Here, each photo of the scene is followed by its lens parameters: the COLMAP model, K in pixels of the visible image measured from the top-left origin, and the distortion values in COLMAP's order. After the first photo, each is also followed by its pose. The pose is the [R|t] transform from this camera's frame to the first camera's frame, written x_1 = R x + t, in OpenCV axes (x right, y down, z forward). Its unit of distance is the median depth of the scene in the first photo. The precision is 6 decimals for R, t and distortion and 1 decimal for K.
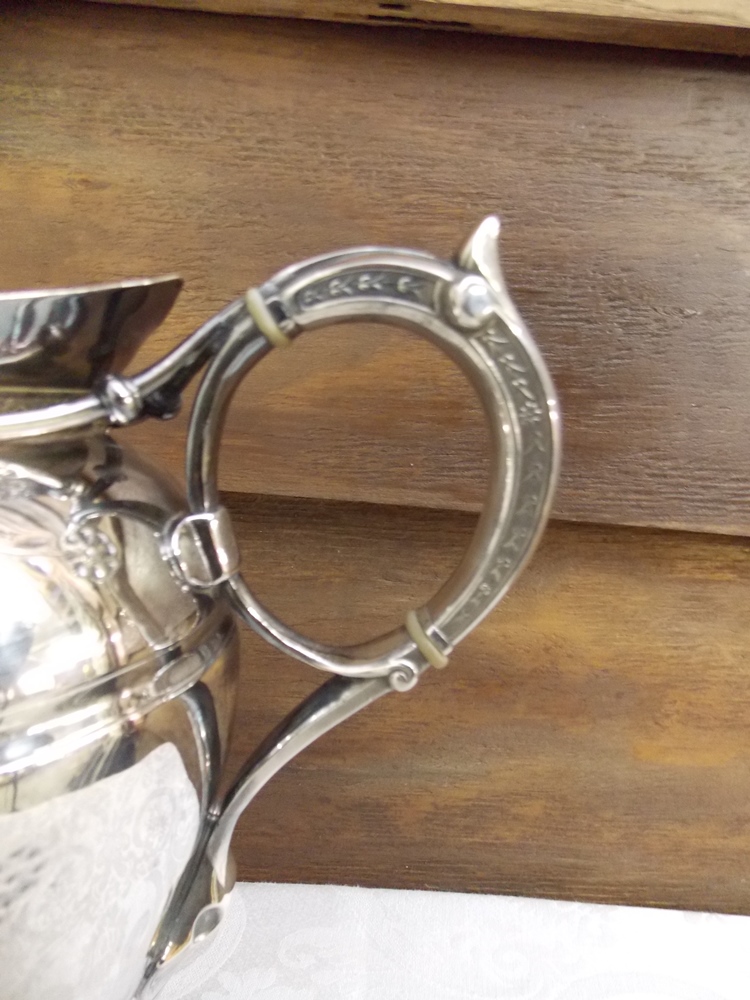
lens RADIAL K [[675.3, 0, 381.5], [0, 675.3, 499.9], [0, 0, 1]] dist [0.035334, -0.006509]
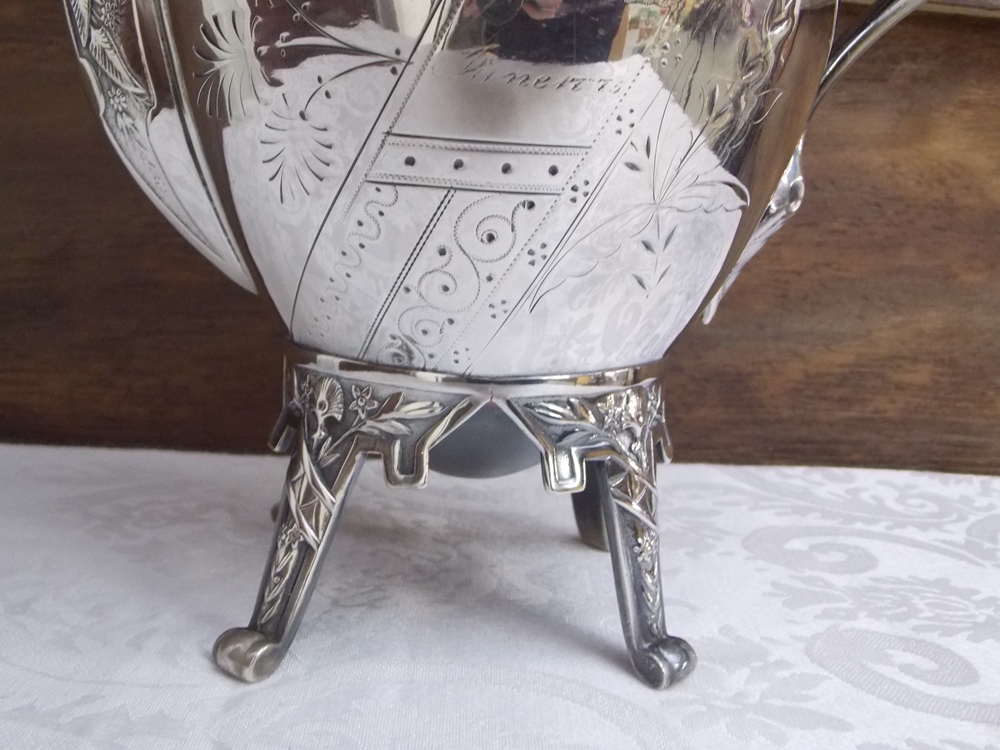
lens RADIAL K [[1165.7, 0, 501.2], [0, 1165.7, 376.8], [0, 0, 1]] dist [0.032810, 0.000000]
pose [[0.995663, -0.013483, 0.092049, -0.471299], [0.009563, 0.999034, 0.042892, 0.428469], [-0.092539, -0.041826, 0.994830, -0.437705]]
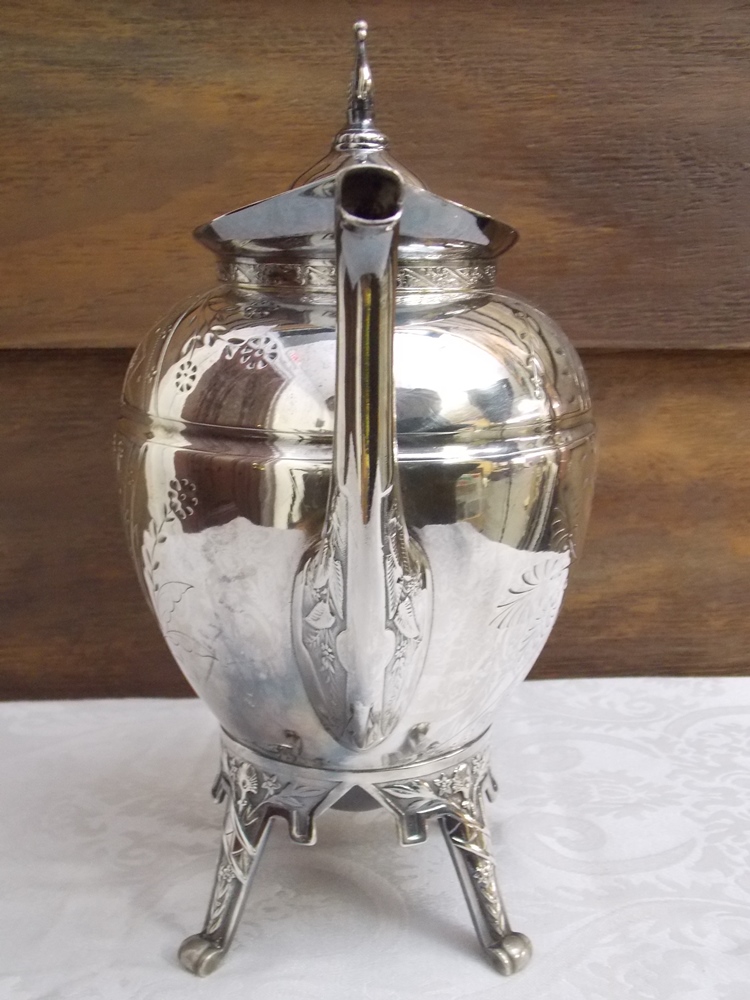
lens RADIAL K [[1165.7, 0, 376.6], [0, 1165.7, 486.4], [0, 0, 1]] dist [0.032810, 0.000000]
pose [[0.996576, -0.079966, 0.021000, -0.289884], [0.079490, 0.996579, 0.022620, 0.188347], [-0.022737, -0.020873, 0.999524, -1.061524]]
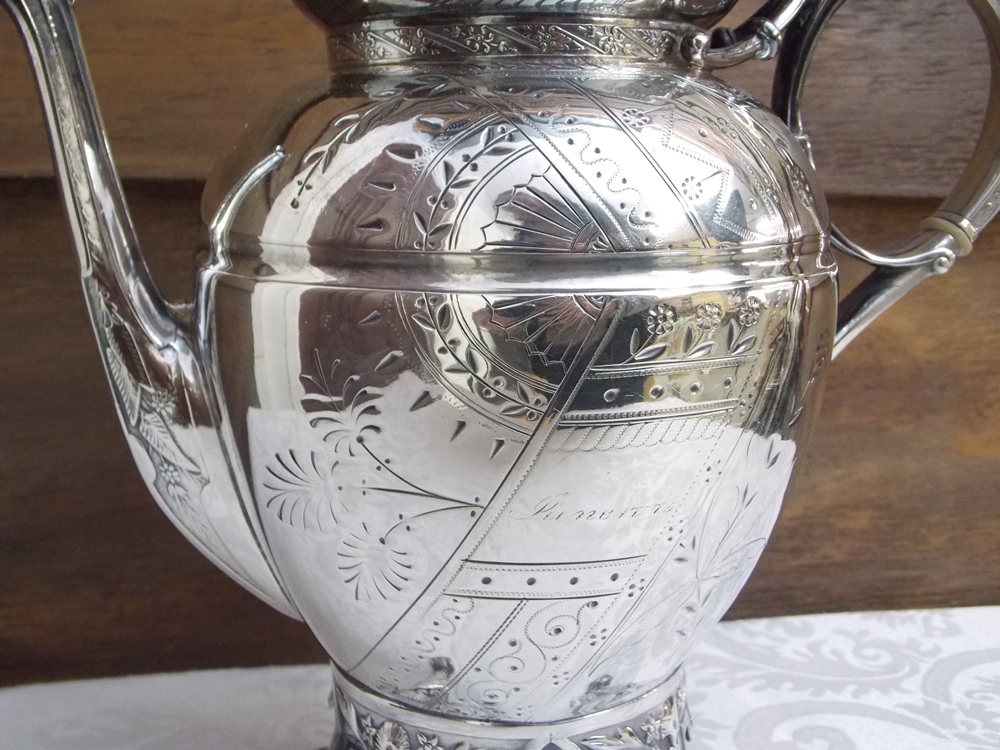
lens RADIAL K [[1165.7, 0, 497.7], [0, 1165.7, 379.1], [0, 0, 1]] dist [0.032810, 0.000000]
pose [[0.977911, -0.086396, 0.190330, -0.592696], [0.074363, 0.994807, 0.069496, 0.130160], [-0.195346, -0.053807, 0.979257, -0.480622]]
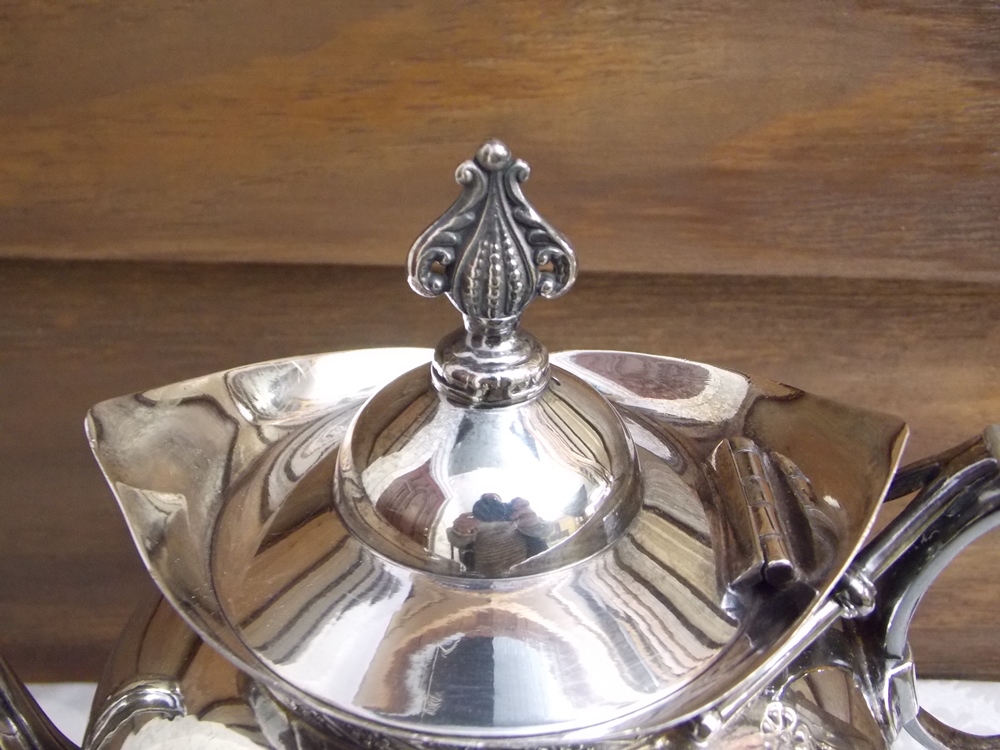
lens RADIAL K [[1165.7, 0, 496.2], [0, 1165.7, 383.0], [0, 0, 1]] dist [0.032810, 0.000000]
pose [[0.998969, -0.045289, -0.003012, -0.411754], [0.042960, 0.922003, 0.384793, -0.415112], [-0.014649, -0.384525, 0.922998, -0.263873]]
